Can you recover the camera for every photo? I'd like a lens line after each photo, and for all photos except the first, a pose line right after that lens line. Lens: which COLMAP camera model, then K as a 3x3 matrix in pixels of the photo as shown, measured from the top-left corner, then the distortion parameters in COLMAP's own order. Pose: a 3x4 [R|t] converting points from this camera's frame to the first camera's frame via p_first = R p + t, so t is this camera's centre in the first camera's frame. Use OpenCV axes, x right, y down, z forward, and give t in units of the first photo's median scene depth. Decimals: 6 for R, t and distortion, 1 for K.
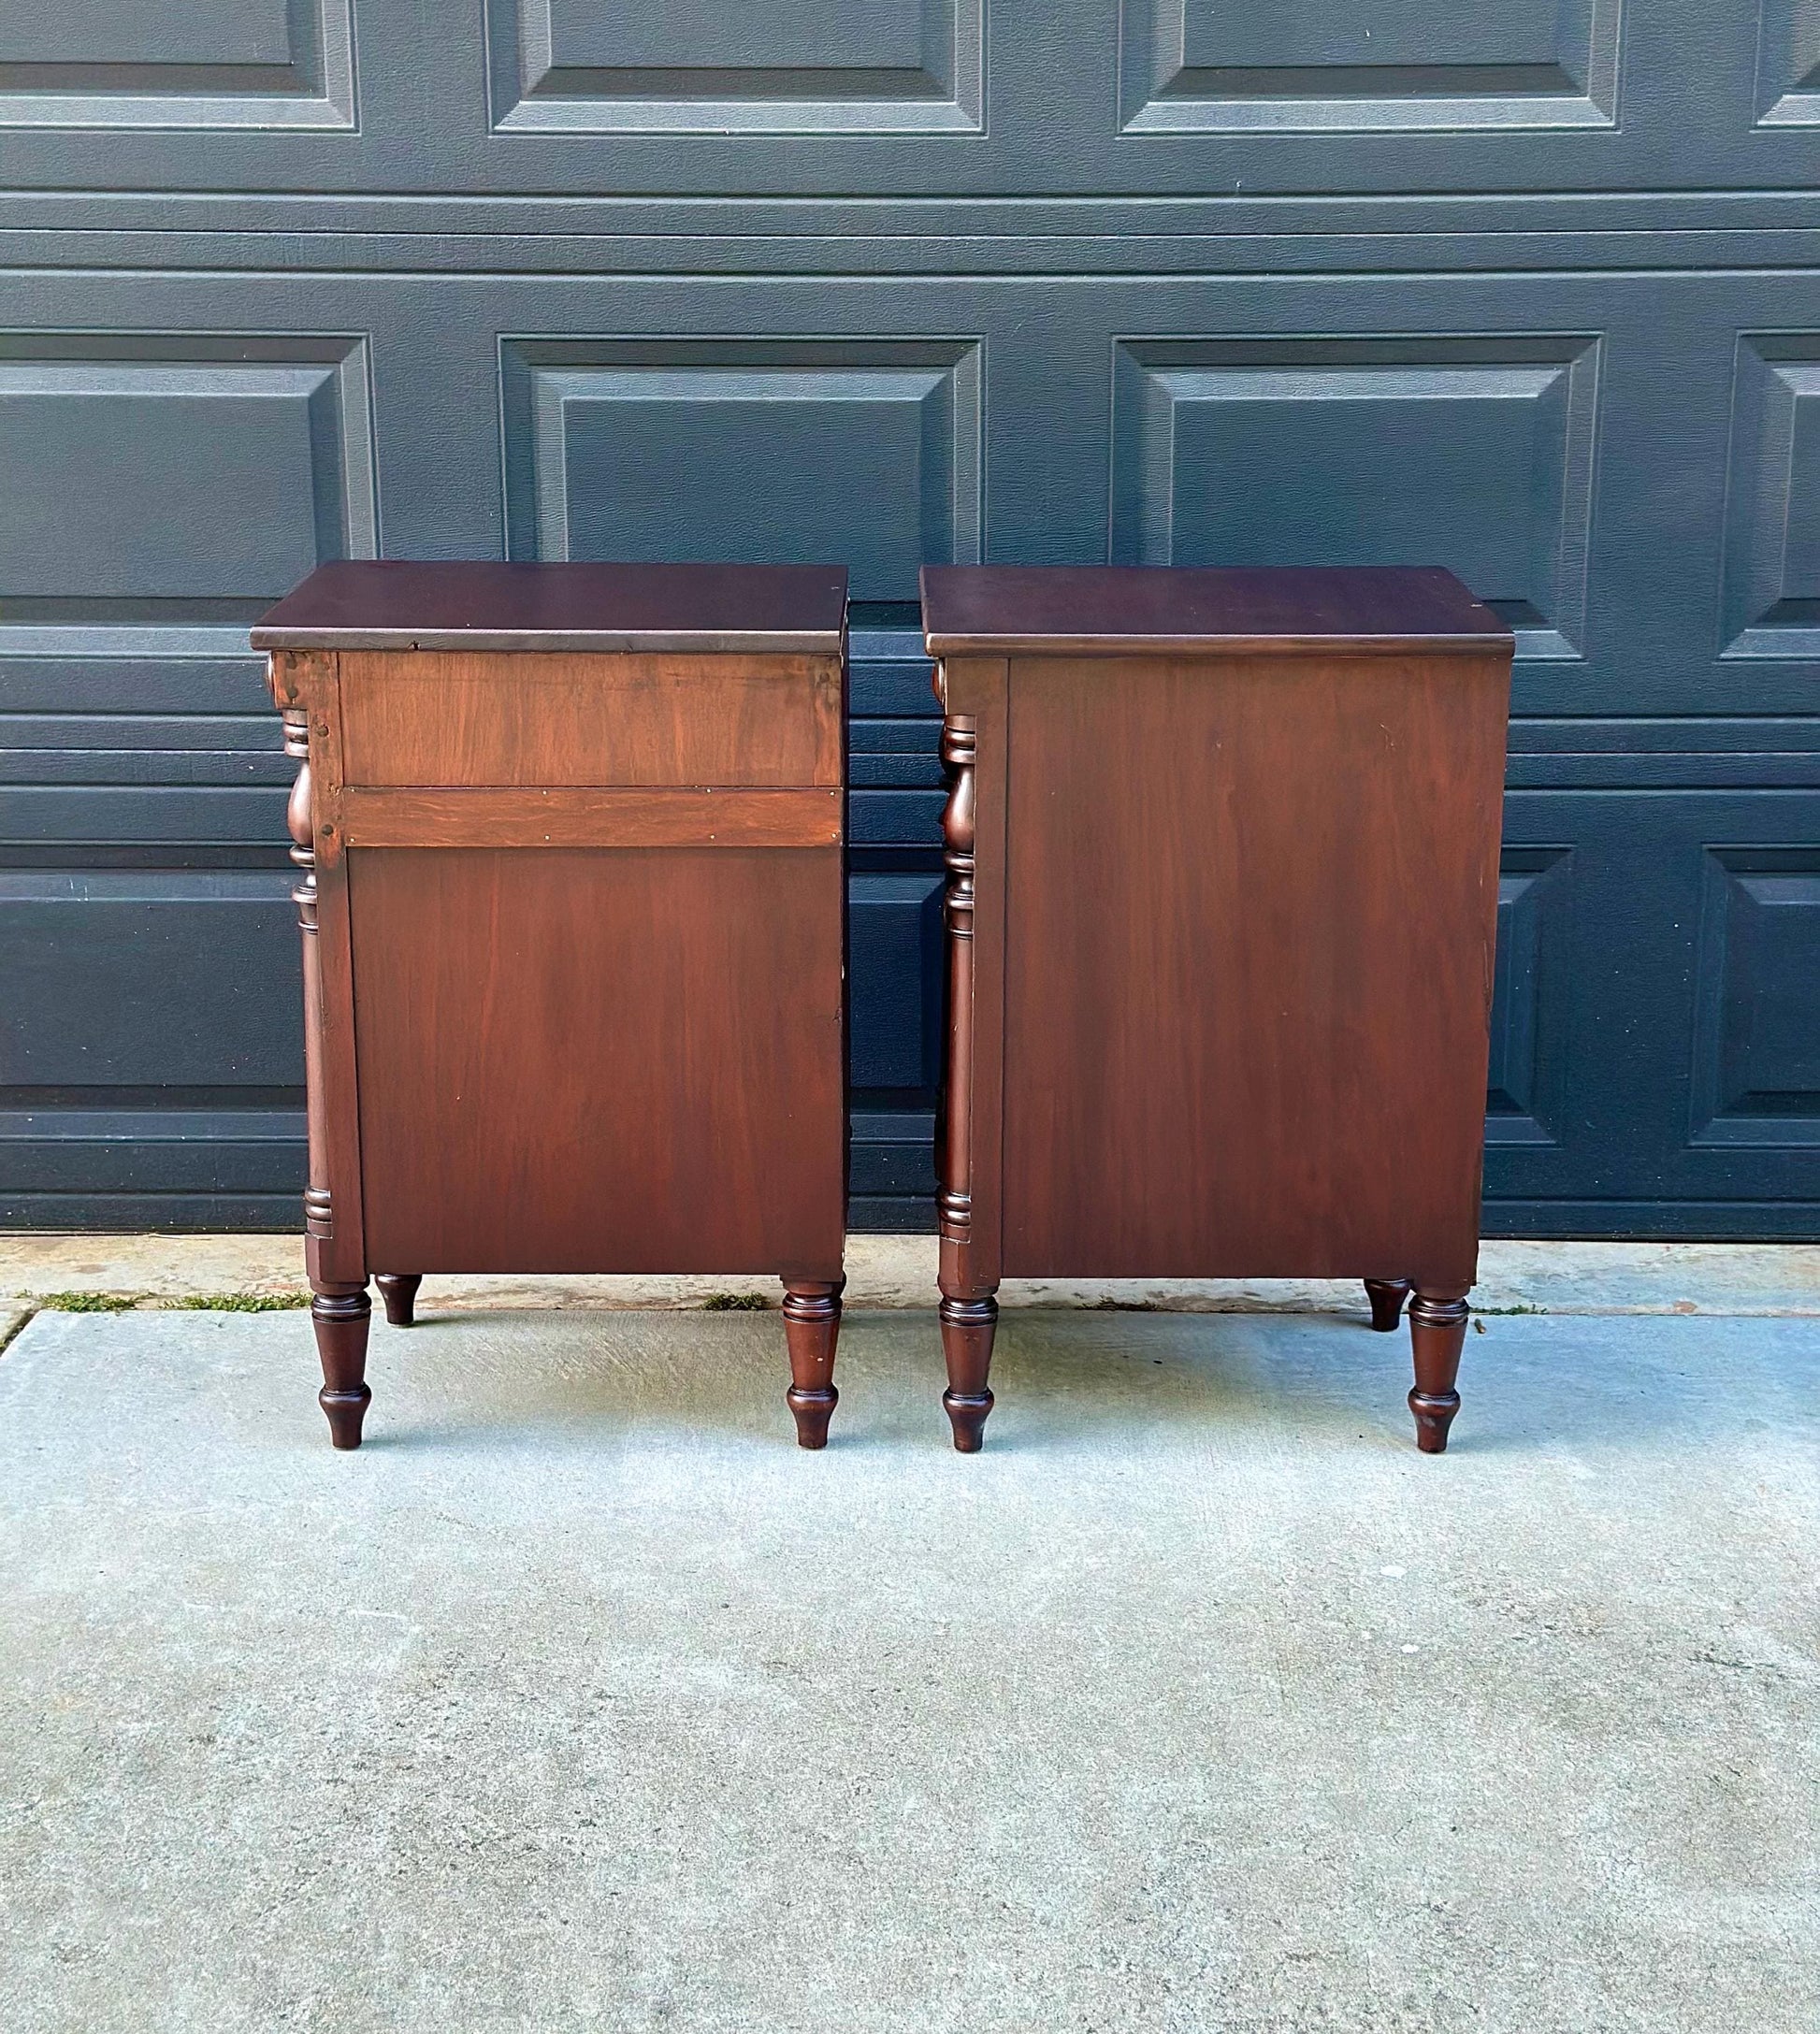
lens RADIAL K [[3427.8, 0, 907.4], [0, 3427.8, 1025.0], [0, 0, 1]] dist [0.145567, 0.000000]
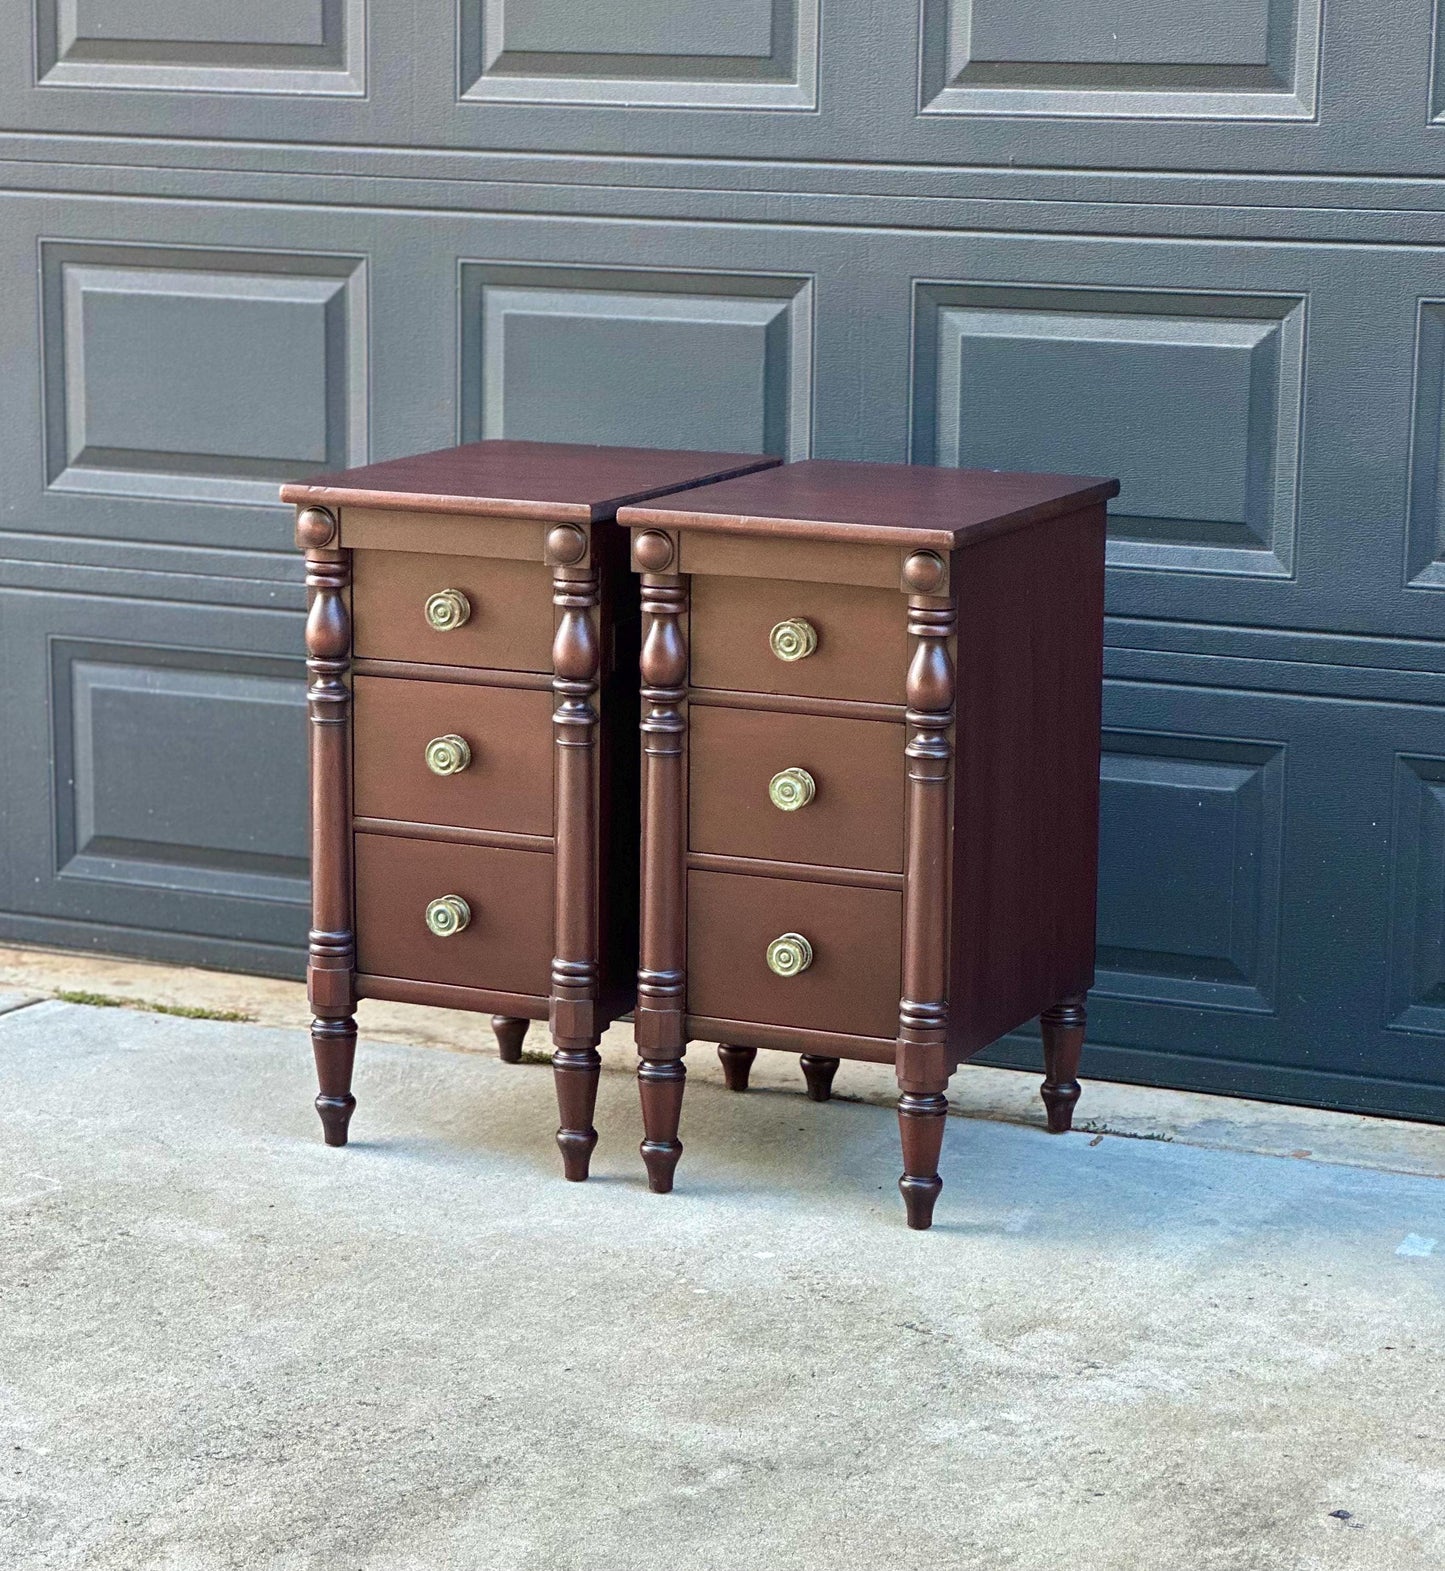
lens RADIAL K [[4442.6, 0, 720.9], [0, 4442.6, 862.3], [0, 0, 1]] dist [0.235422, 0.000000]
pose [[0.909584, 0.092774, -0.405031, 0.645276], [-0.120698, 0.991718, -0.043894, 0.075599], [0.397604, 0.088812, 0.913249, -0.416472]]
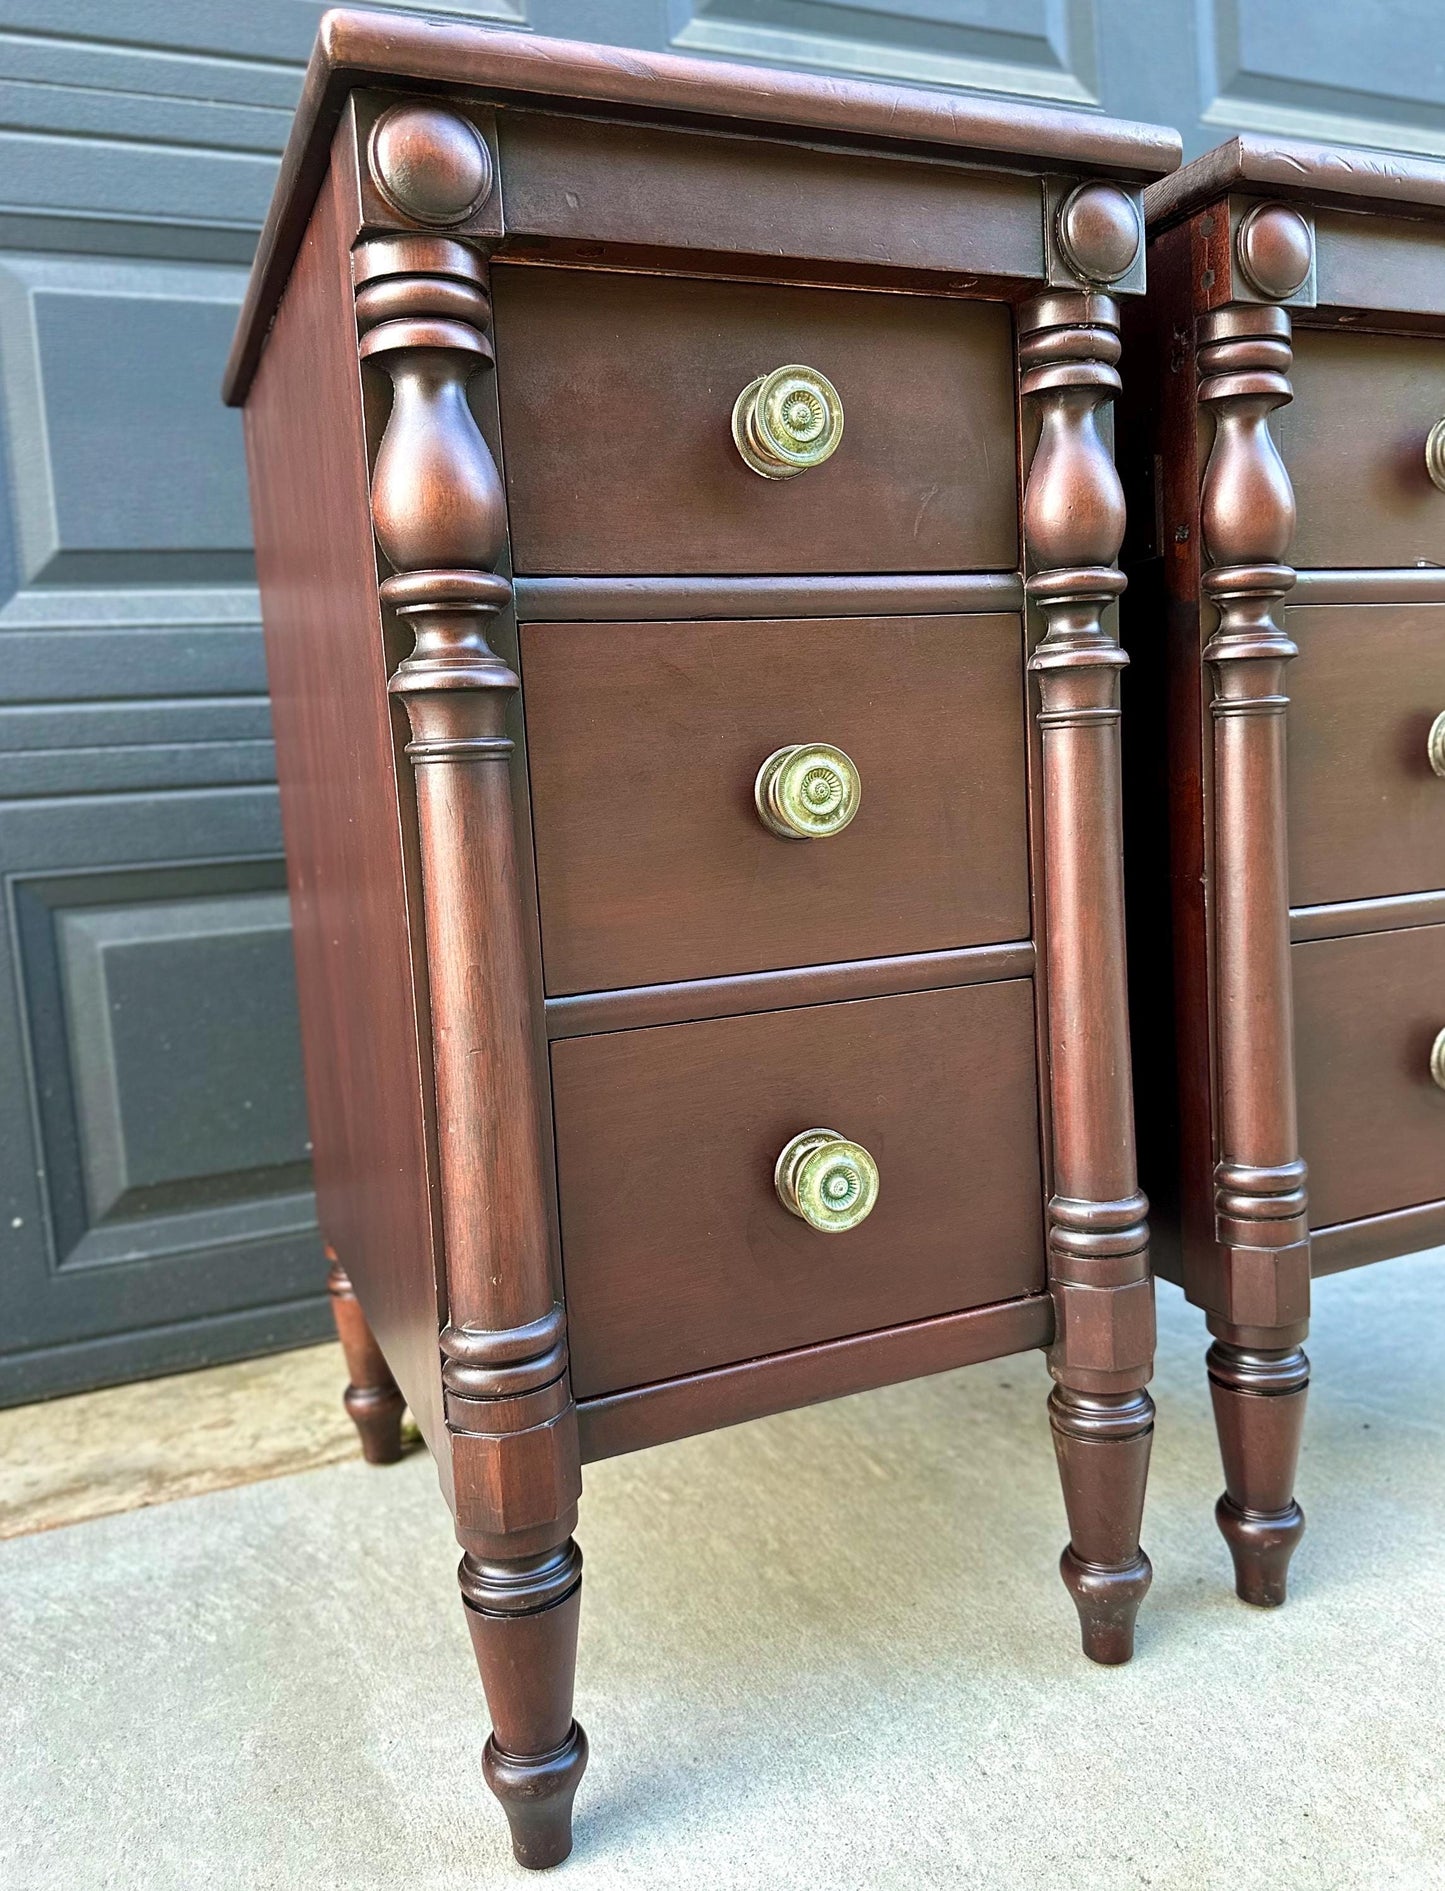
lens RADIAL K [[1568.2, 0, 766.6], [0, 1568.2, 911.2], [0, 0, 1]] dist [-0.001819, 0.008640]
pose [[0.915455, -0.096119, 0.390773, -0.102154], [0.164973, 0.975346, -0.146571, 0.034712], [-0.367051, 0.198646, 0.908743, 0.664885]]
